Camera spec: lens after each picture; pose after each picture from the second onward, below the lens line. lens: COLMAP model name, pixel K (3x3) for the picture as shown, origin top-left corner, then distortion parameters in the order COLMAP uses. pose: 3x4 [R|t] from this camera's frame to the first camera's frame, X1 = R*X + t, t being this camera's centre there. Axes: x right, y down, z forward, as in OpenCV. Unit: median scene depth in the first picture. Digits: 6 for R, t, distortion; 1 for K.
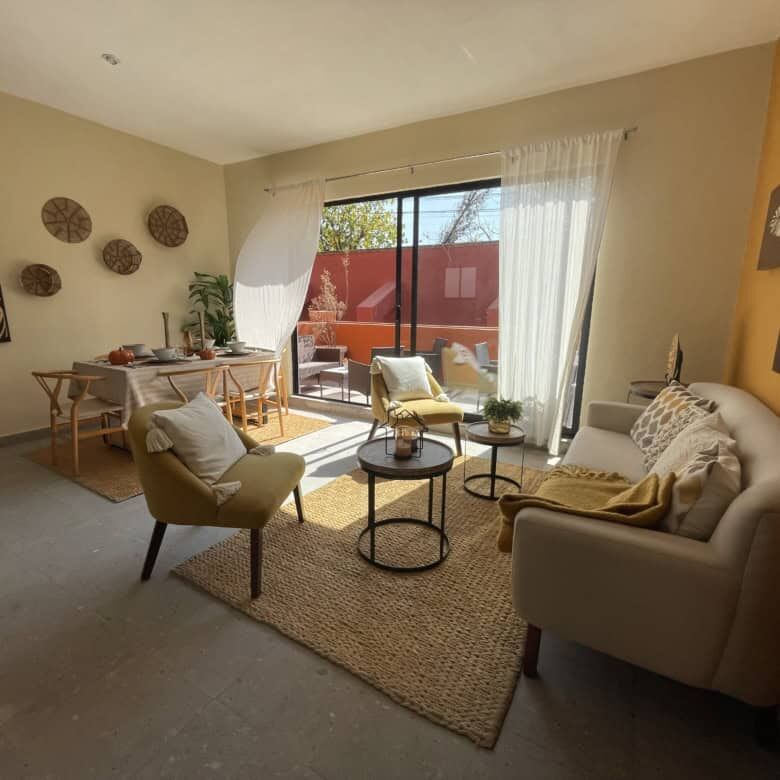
lens RADIAL K [[423.3, 0, 386.3], [0, 423.3, 394.9], [0, 0, 1]] dist [0.001809, -0.000395]
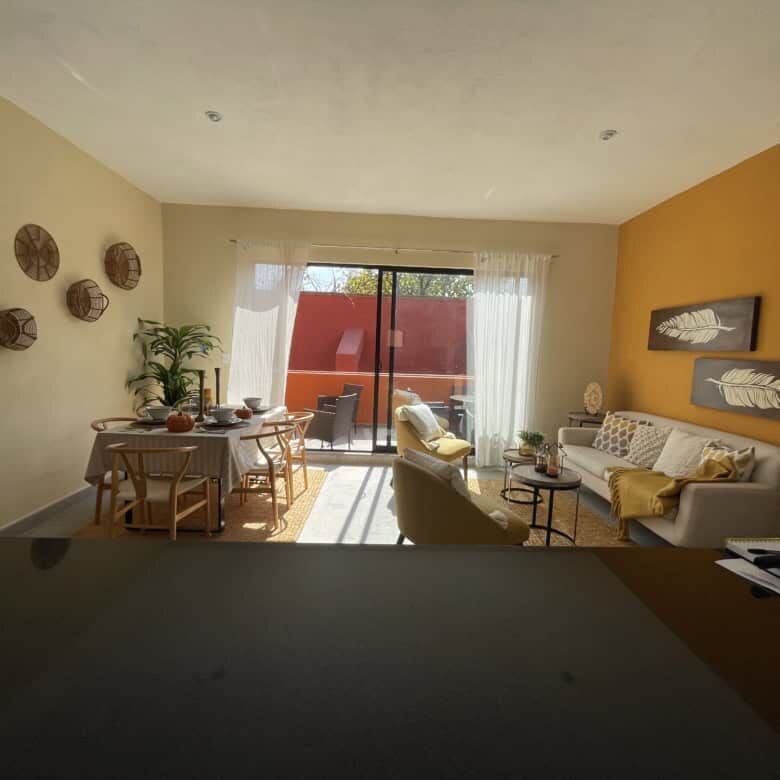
lens RADIAL K [[423.3, 0, 389.6], [0, 423.3, 385.0], [0, 0, 1]] dist [0.001809, -0.000395]
pose [[0.838160, -0.036819, 0.544181, -0.645217], [0.090873, 0.993200, -0.072767, -0.056588], [-0.537801, 0.110442, 0.835806, 0.028950]]
